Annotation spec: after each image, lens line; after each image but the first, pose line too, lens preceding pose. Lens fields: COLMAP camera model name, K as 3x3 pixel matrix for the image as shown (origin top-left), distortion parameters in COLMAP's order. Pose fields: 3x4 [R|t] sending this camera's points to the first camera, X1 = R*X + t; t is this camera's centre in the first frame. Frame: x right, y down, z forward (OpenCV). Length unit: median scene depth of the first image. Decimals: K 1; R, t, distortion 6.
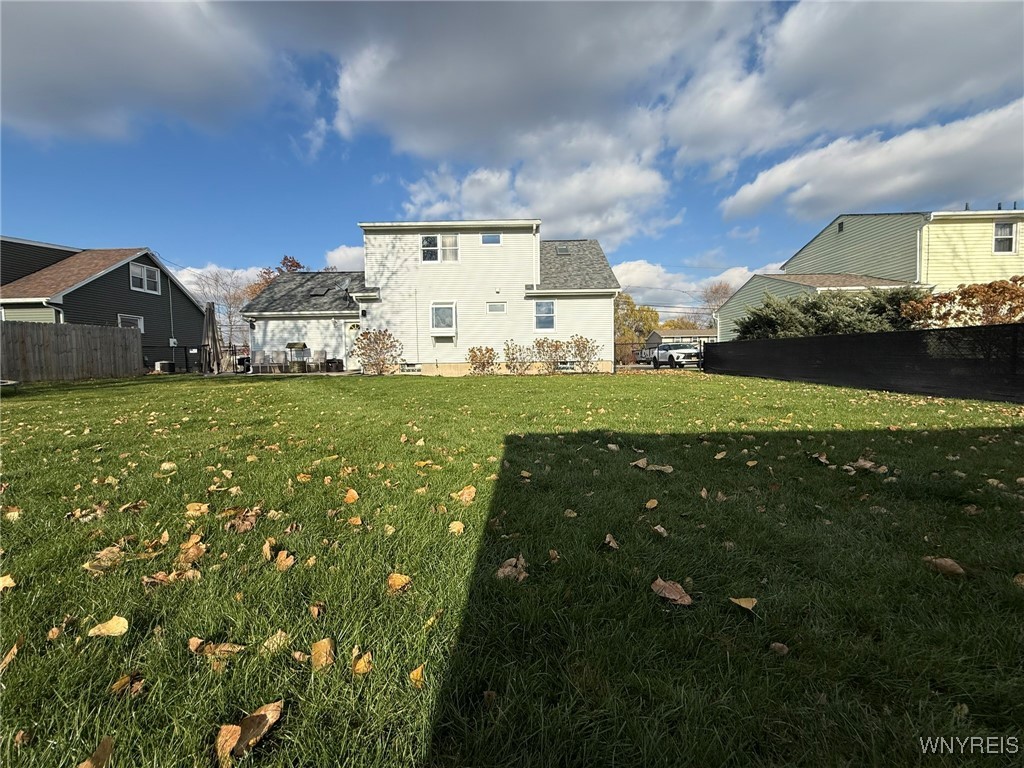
lens RADIAL K [[407.8, 0, 513.5], [0, 407.8, 379.9], [0, 0, 1]] dist [0.002370, -0.000074]
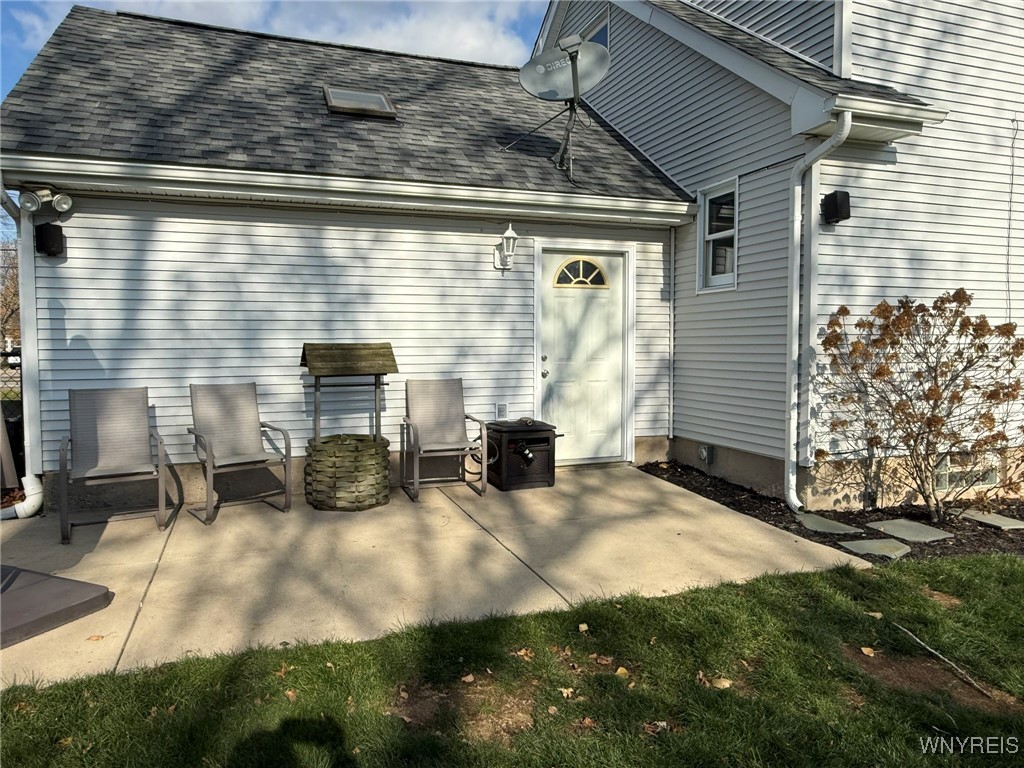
lens RADIAL K [[709.2, 0, 511.8], [0, 709.2, 384.3], [0, 0, 1]] dist [0.012524, 0.003344]
pose [[0.921775, -0.017536, 0.387329, -0.578802], [0.016293, 0.999846, 0.006492, -0.071327], [-0.387383, 0.000327, 0.921919, 0.652797]]
